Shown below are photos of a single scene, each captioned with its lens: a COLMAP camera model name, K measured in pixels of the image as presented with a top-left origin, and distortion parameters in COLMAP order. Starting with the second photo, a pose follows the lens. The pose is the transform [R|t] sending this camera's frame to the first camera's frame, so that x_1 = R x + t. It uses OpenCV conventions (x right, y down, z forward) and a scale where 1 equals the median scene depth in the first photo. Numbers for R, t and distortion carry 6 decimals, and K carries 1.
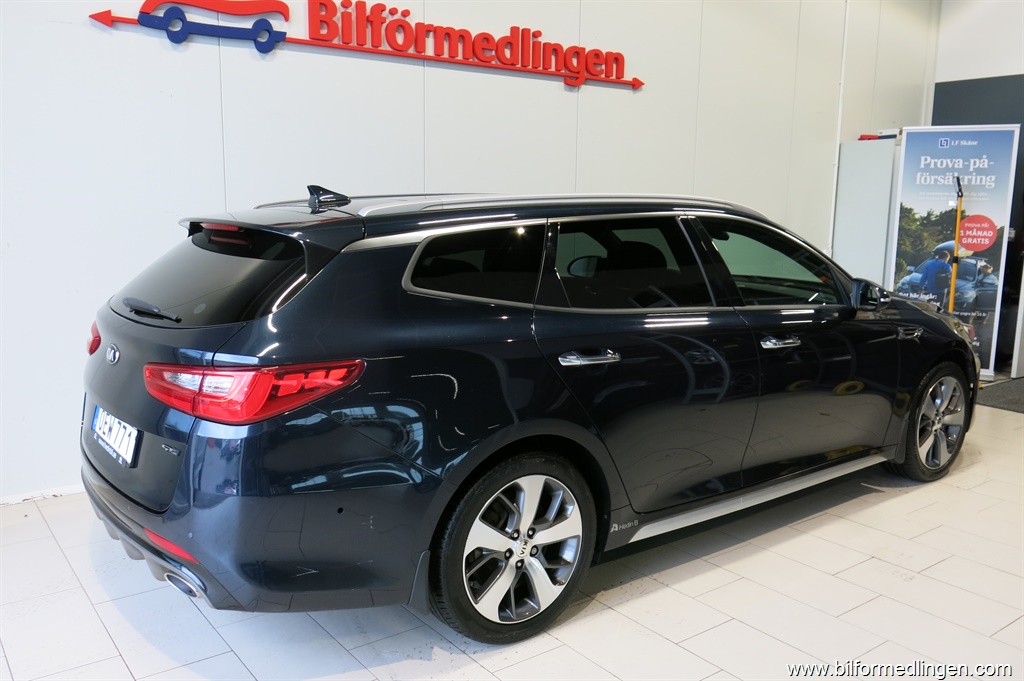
lens RADIAL K [[856.1, 0, 512.0], [0, 856.1, 340.5], [0, 0, 1]] dist [-0.012023, 0.003192]
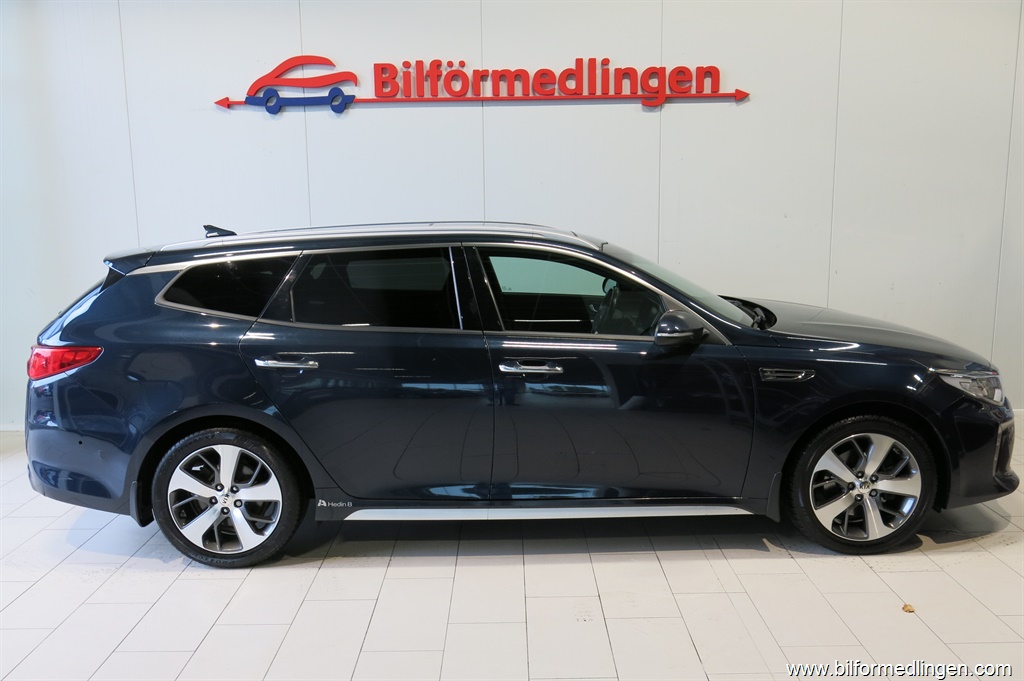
lens RADIAL K [[856.1, 0, 512.0], [0, 856.1, 340.5], [0, 0, 1]] dist [-0.012023, 0.003192]
pose [[0.801834, 0.074701, -0.592859, 0.681581], [-0.073016, 0.996969, 0.026867, -0.043265], [0.593069, 0.021745, 0.804858, 0.110004]]
